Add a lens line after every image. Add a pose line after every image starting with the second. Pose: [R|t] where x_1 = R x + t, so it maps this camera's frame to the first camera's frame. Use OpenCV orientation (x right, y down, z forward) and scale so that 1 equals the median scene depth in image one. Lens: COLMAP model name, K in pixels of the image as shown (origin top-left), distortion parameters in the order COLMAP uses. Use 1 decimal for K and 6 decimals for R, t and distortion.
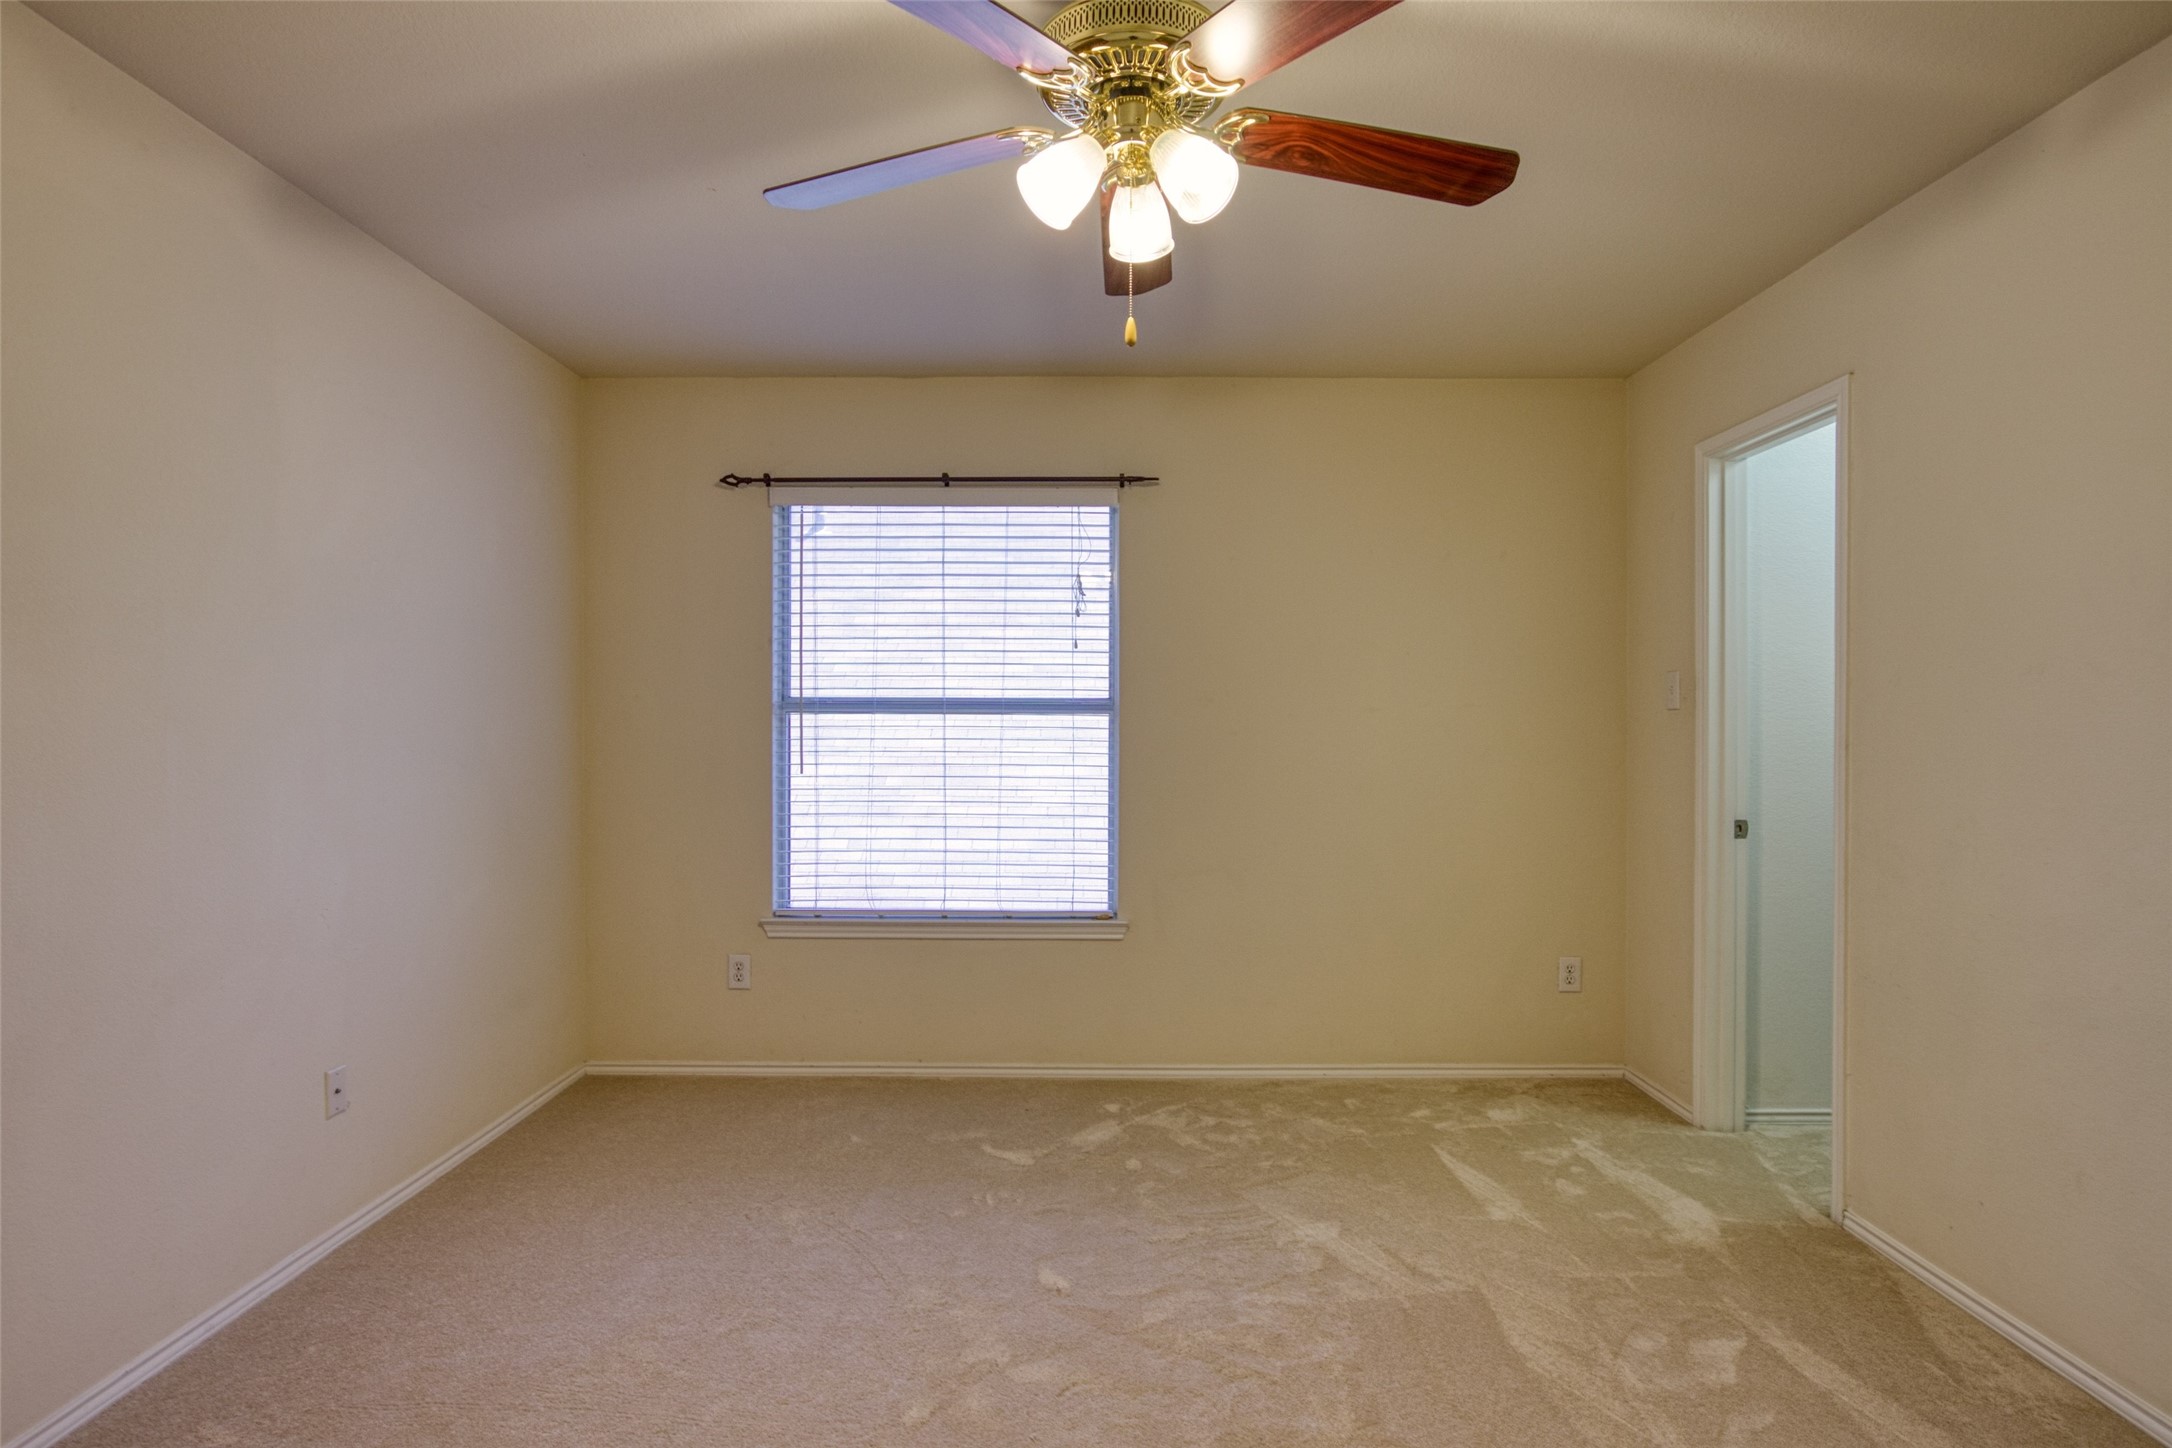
lens RADIAL K [[1178.9, 0, 1092.1], [0, 1178.9, 722.2], [0, 0, 1]] dist [-0.021149, 0.004641]
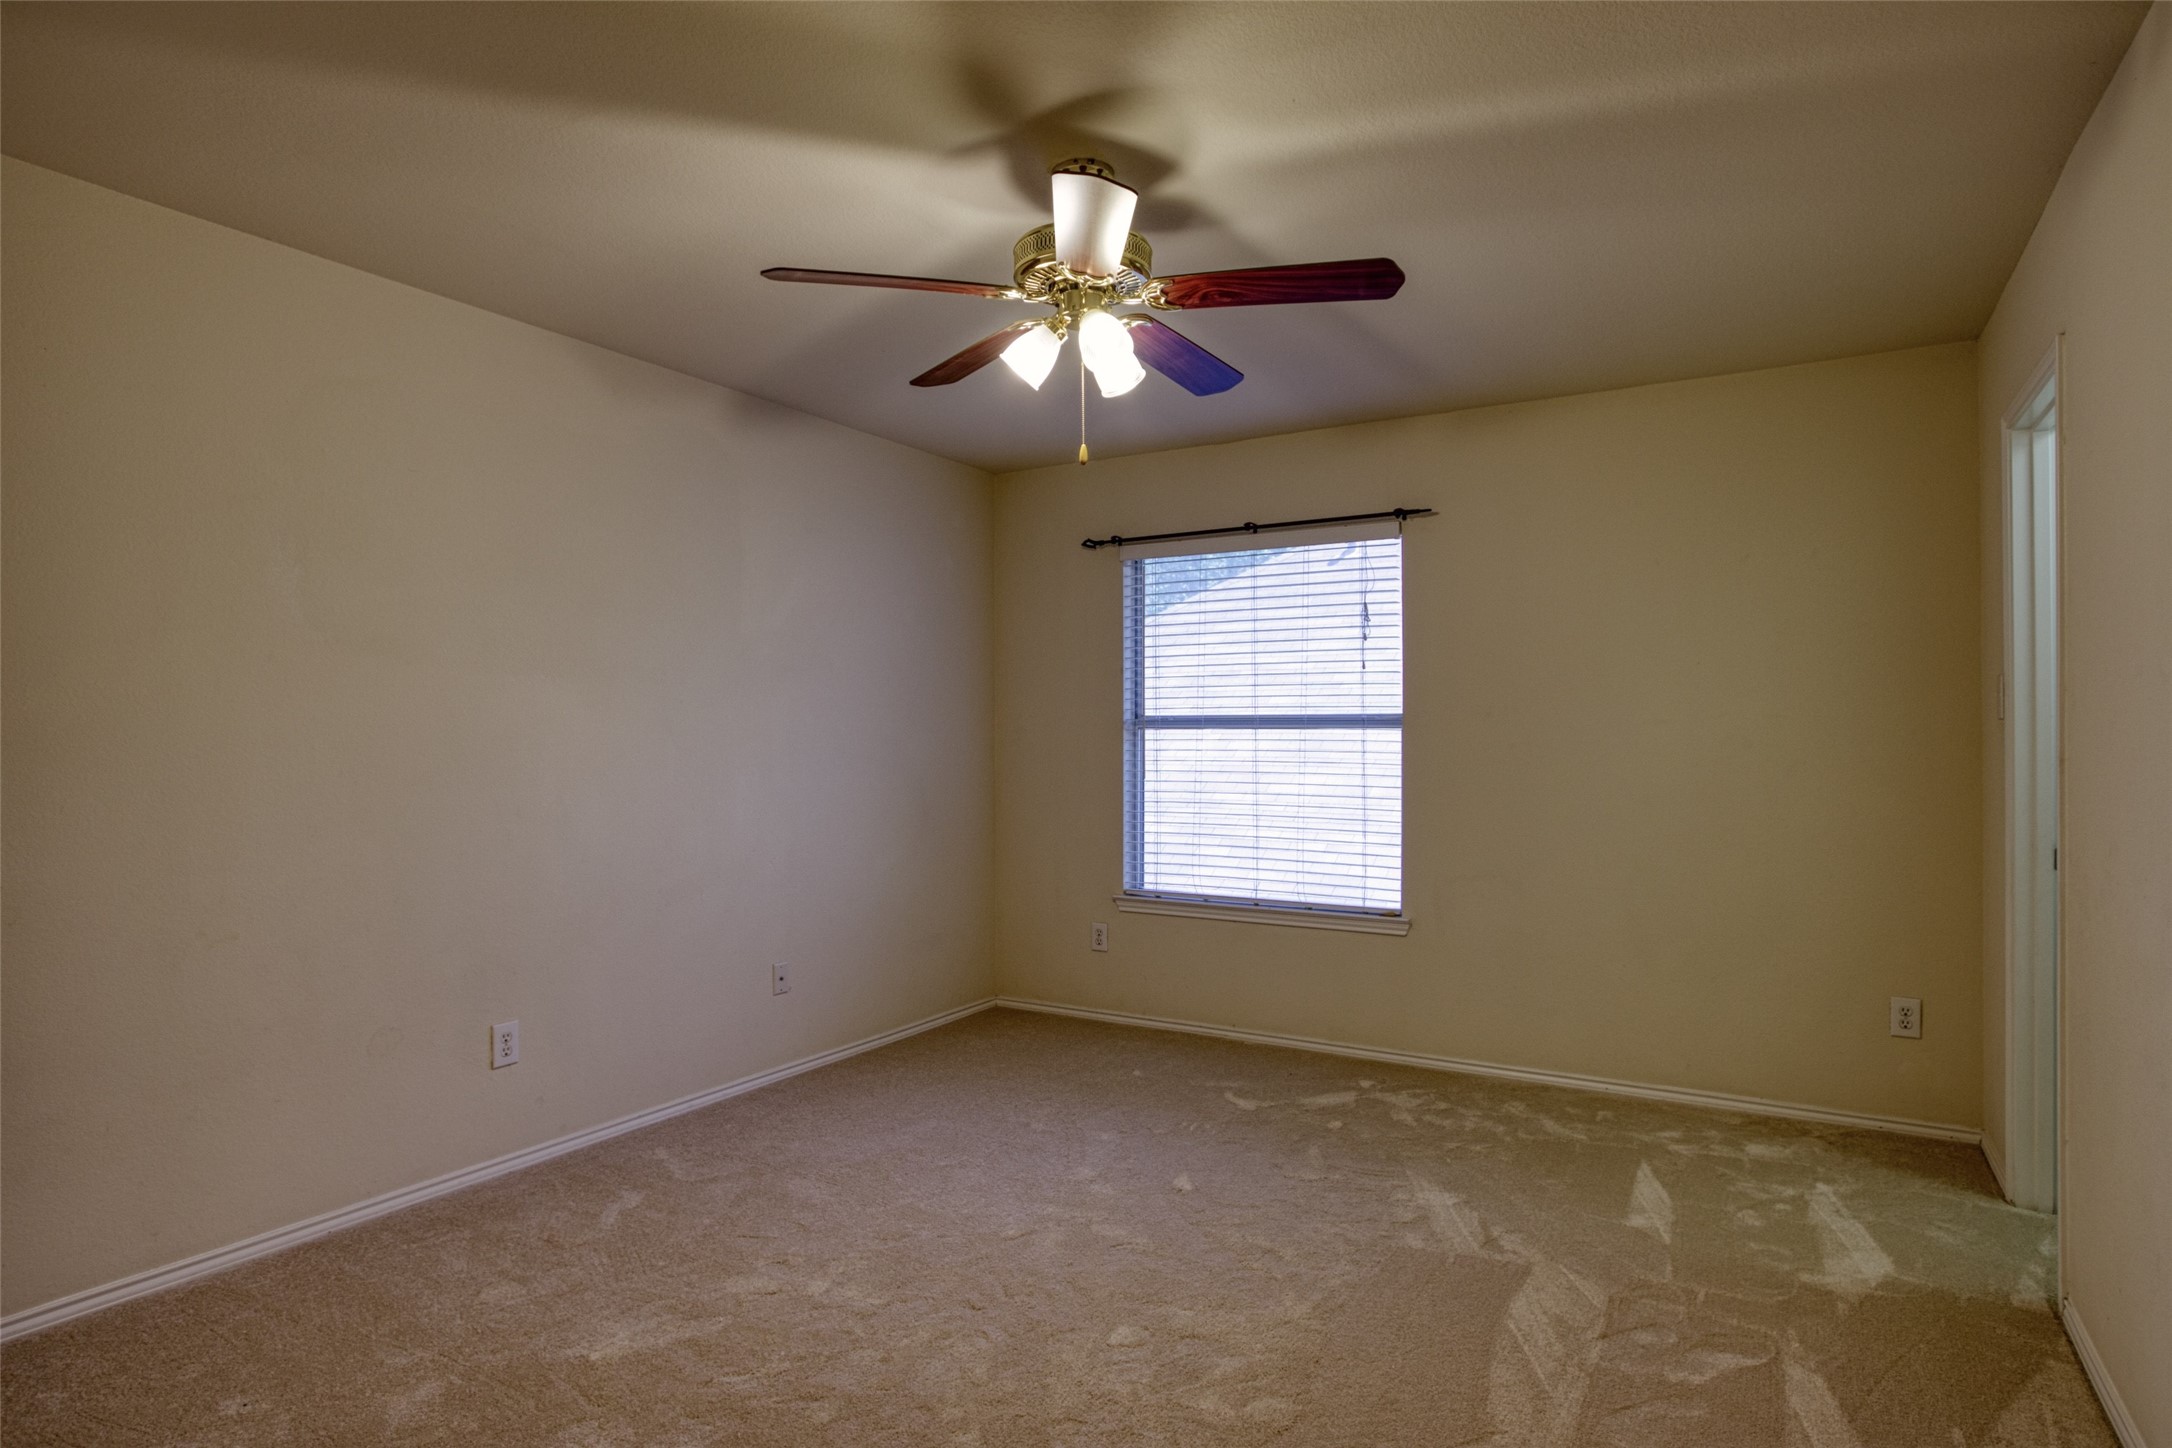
lens RADIAL K [[1178.9, 0, 1082.2], [0, 1178.9, 724.9], [0, 0, 1]] dist [-0.021149, 0.004641]
pose [[0.858474, -0.006692, -0.512813, 0.340489], [0.002432, 0.999957, -0.008978, -0.001117], [0.512851, 0.006460, 0.858454, -0.086394]]
